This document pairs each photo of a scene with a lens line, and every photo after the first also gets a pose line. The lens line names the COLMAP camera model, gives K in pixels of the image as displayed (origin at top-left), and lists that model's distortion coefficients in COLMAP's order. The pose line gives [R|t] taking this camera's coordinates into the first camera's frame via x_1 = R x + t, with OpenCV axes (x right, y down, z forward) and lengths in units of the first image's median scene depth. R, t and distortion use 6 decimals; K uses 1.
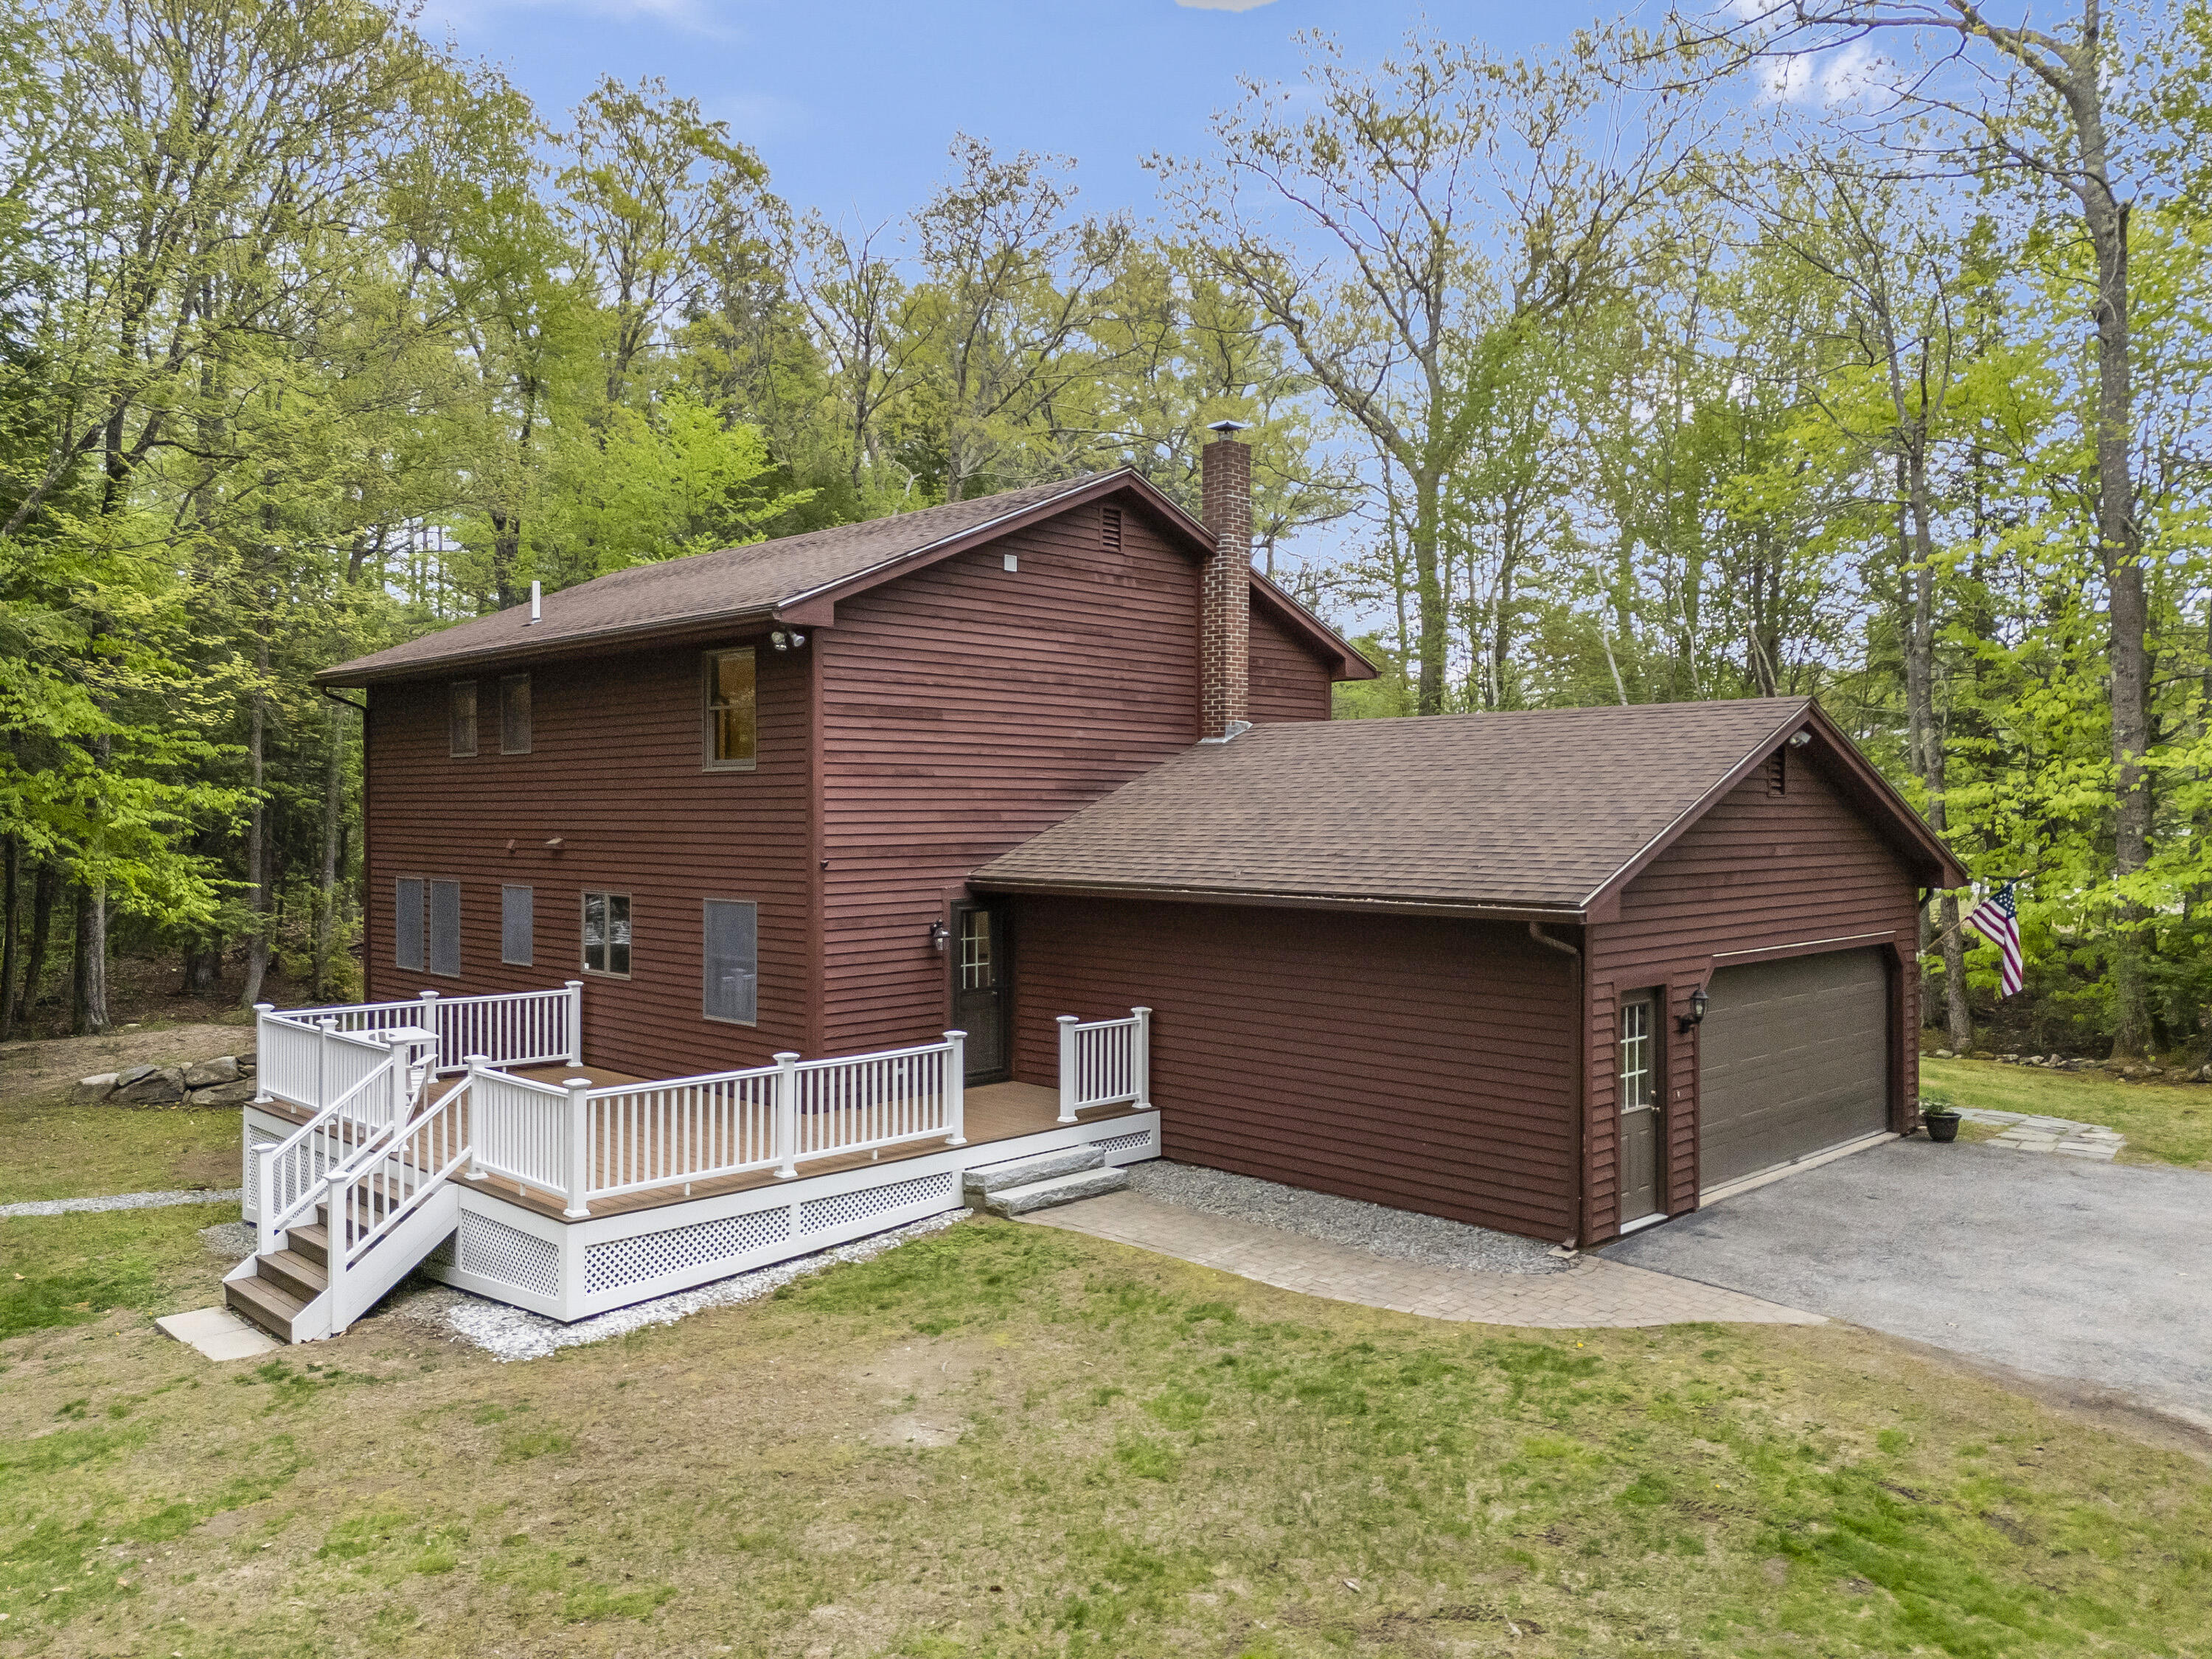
lens RADIAL K [[1632.0, 0, 1102.2], [0, 1632.0, 827.7], [0, 0, 1]] dist [0.062487, -0.046734]
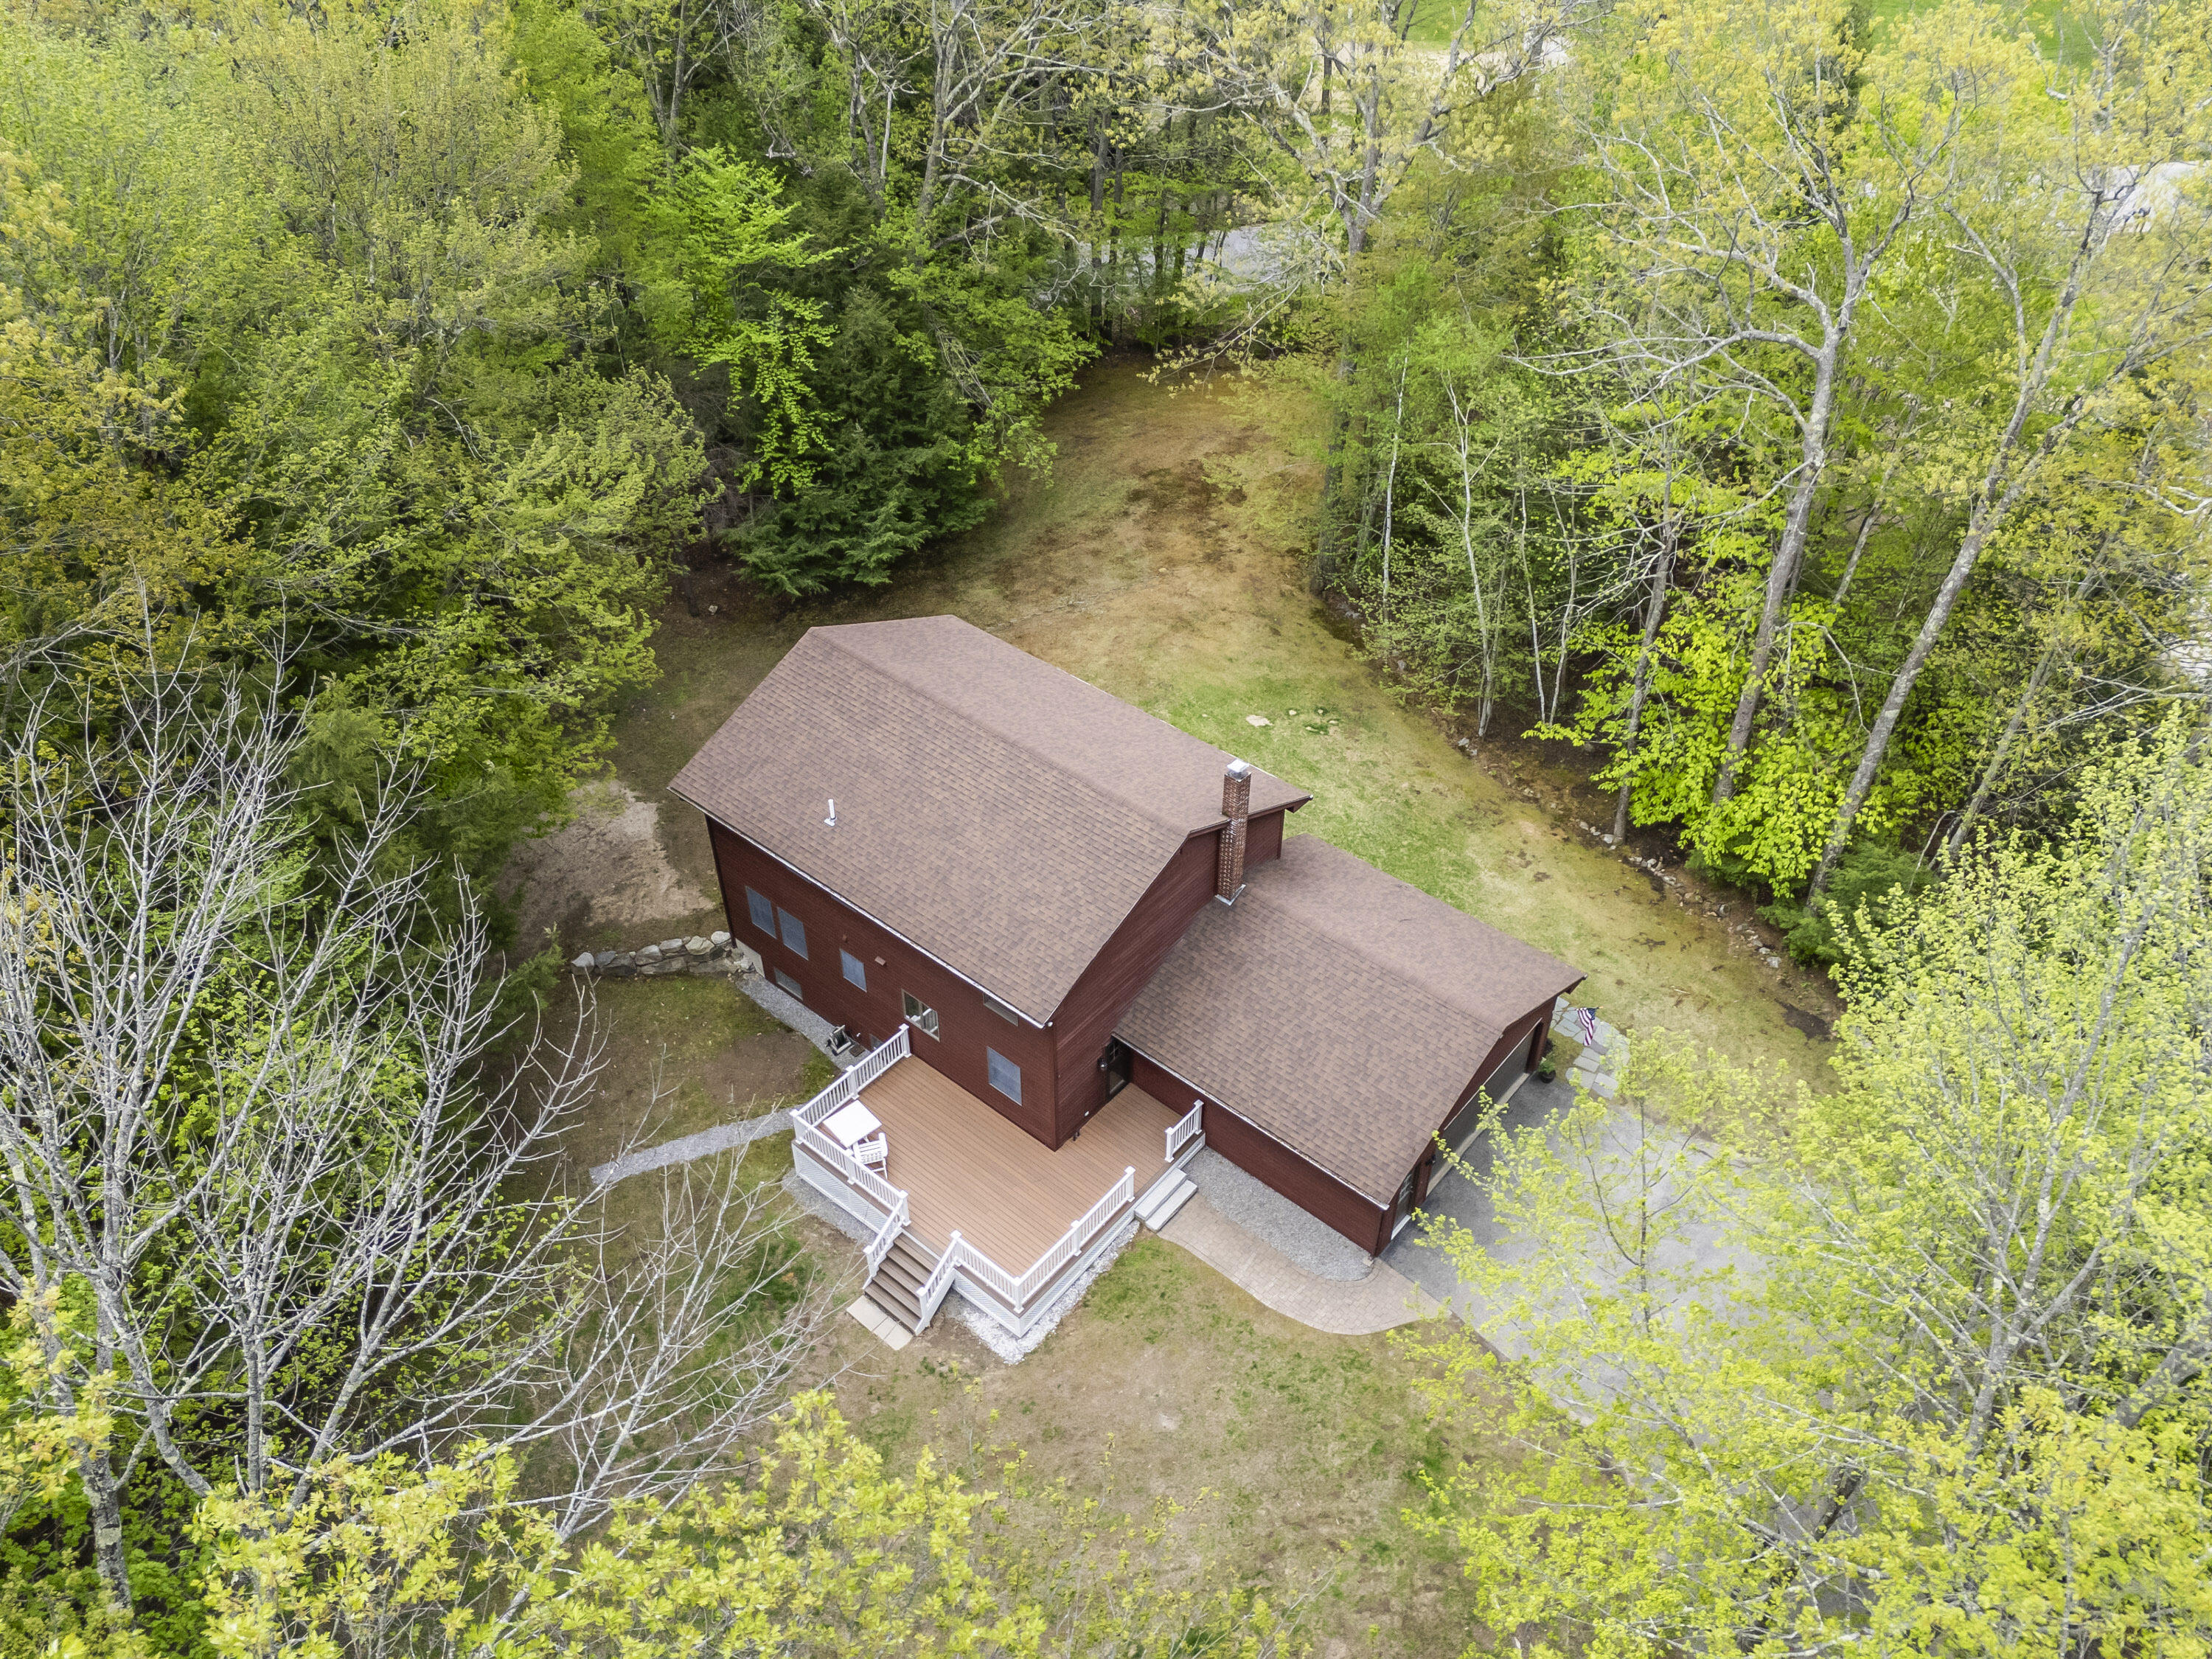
lens RADIAL K [[1632.0, 0, 1102.2], [0, 1632.0, 827.7], [0, 0, 1]] dist [0.062487, -0.046734]
pose [[0.996085, -0.060992, 0.063986, -0.255399], [0.005651, 0.766292, 0.642467, -1.812113], [-0.088217, -0.639591, 0.763637, -0.509187]]
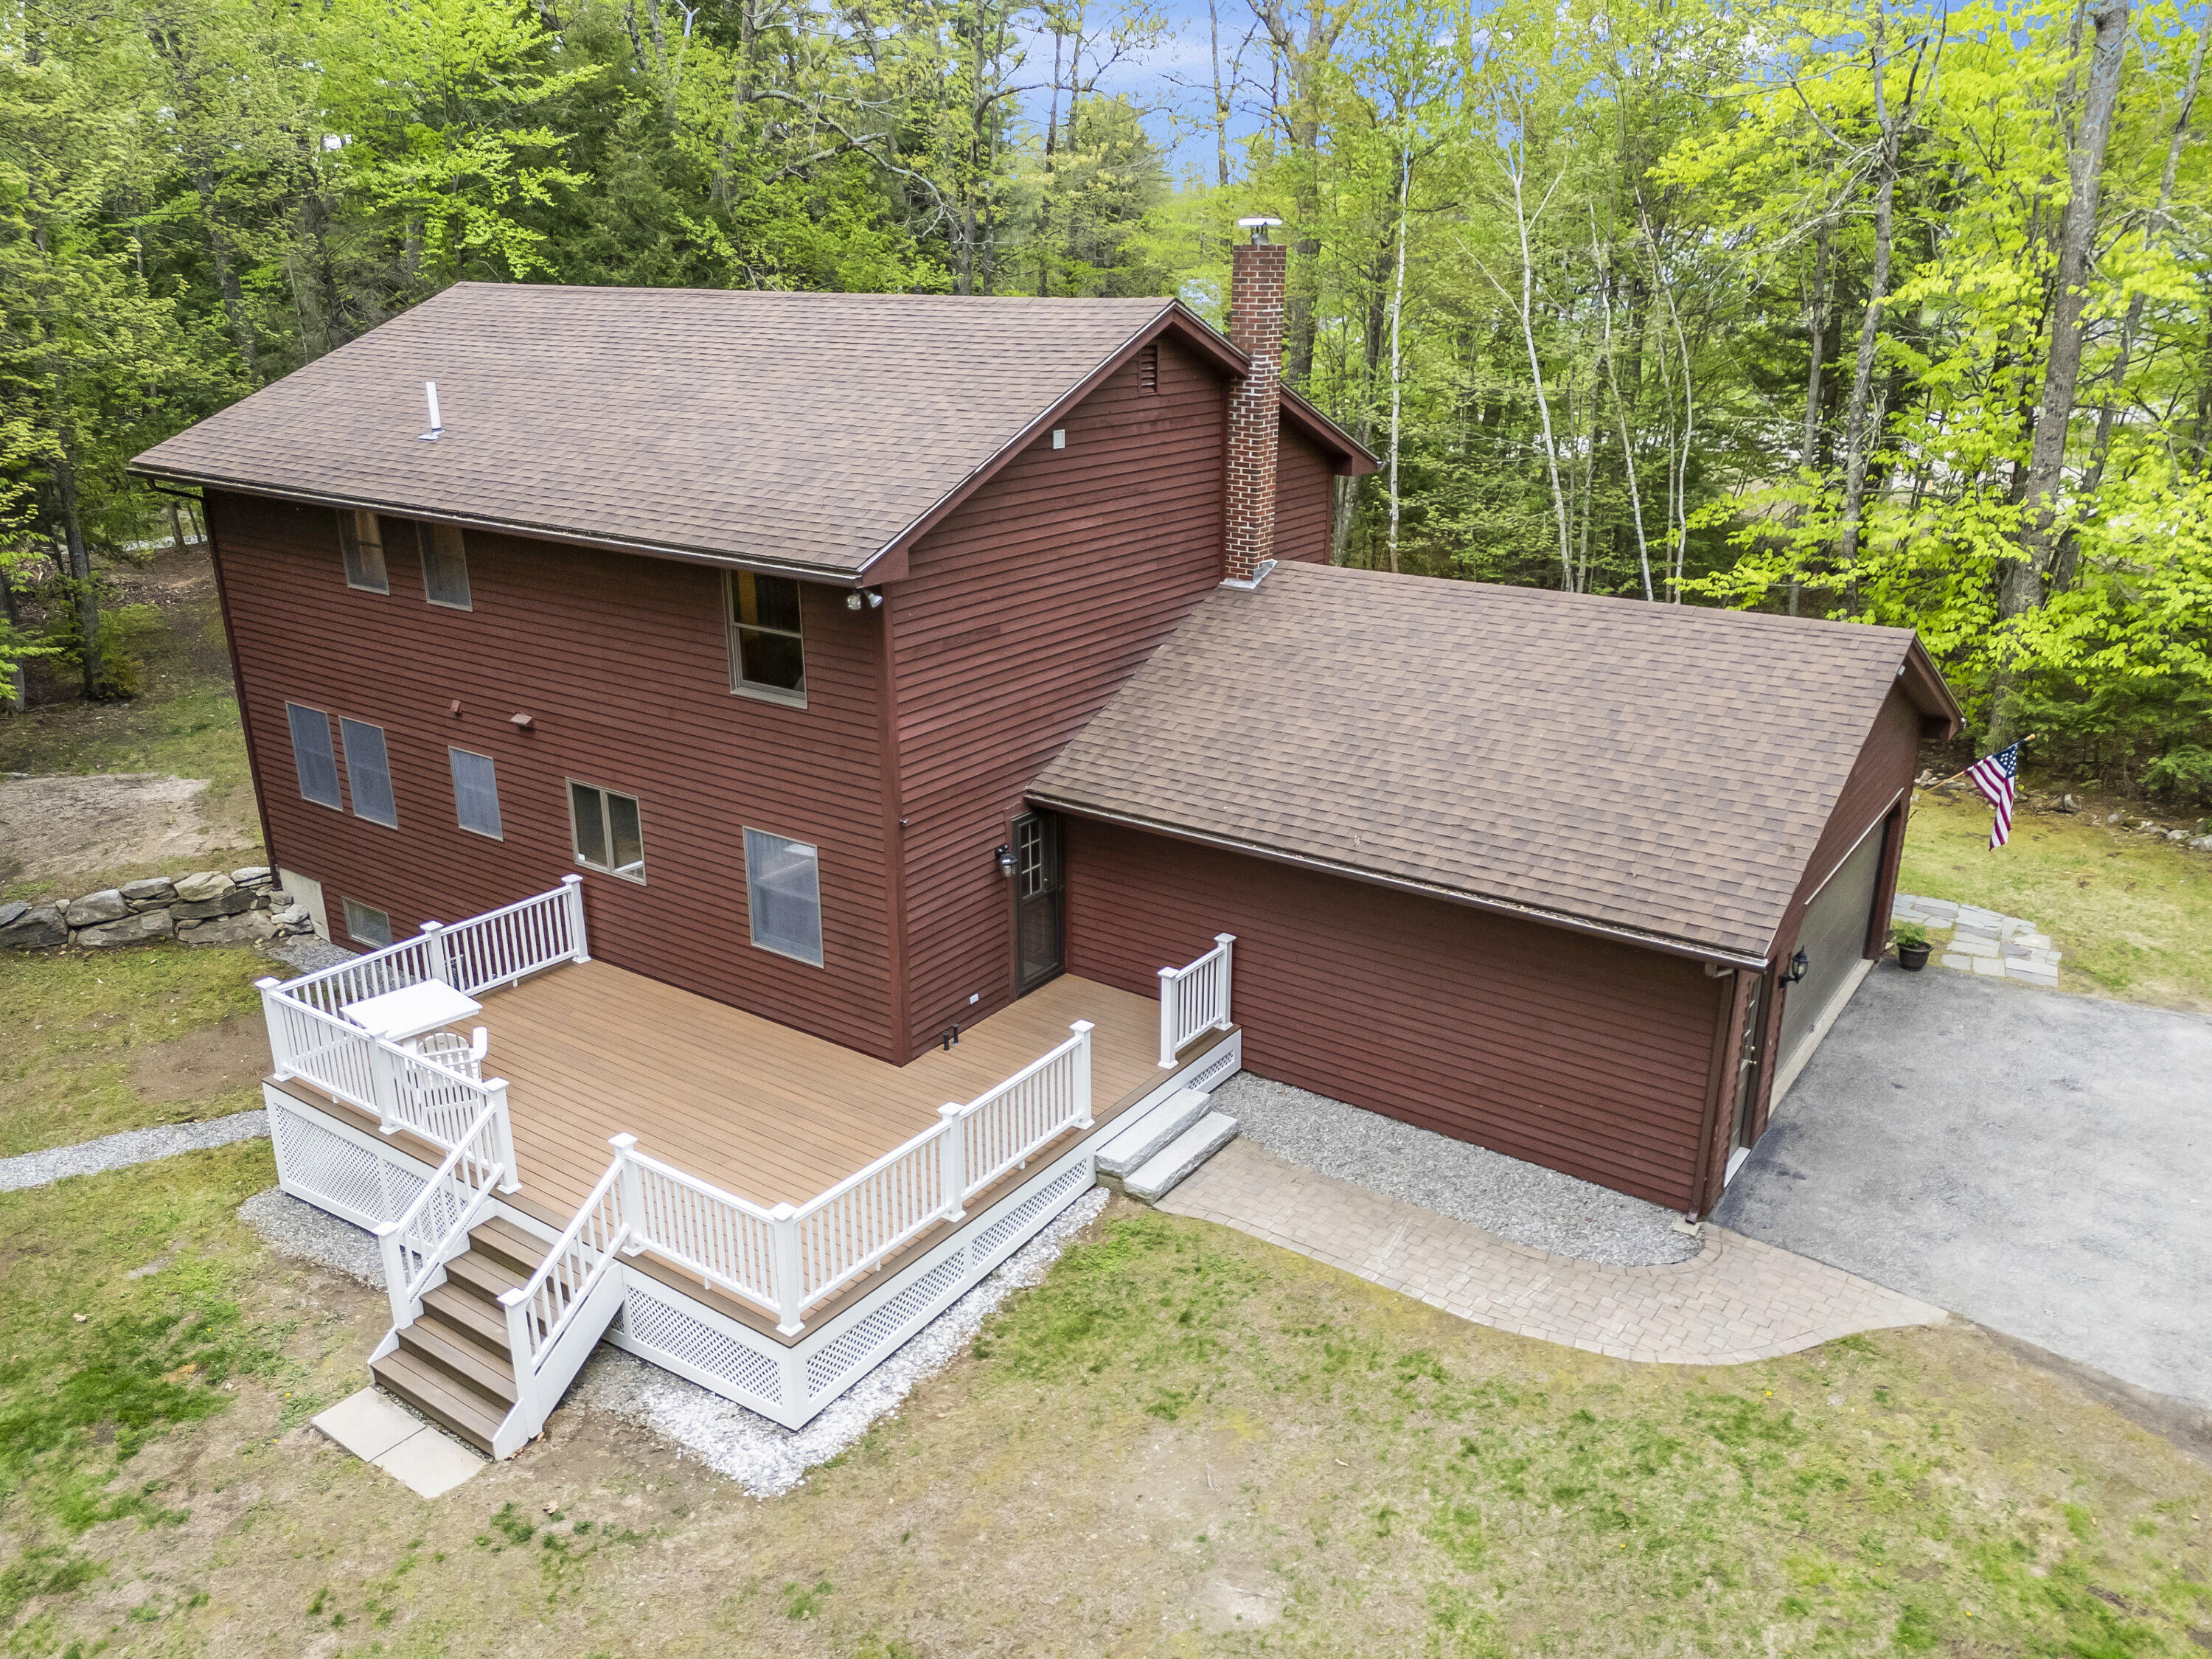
lens RADIAL K [[1637.9, 0, 1106.0], [0, 1637.9, 829.5], [0, 0, 1]] dist [0.038587, -0.005180]
pose [[0.984859, -0.058266, 0.163273, -0.230975], [0.002868, 0.947172, 0.320712, -0.302077], [-0.173334, -0.315388, 0.932998, 0.120686]]
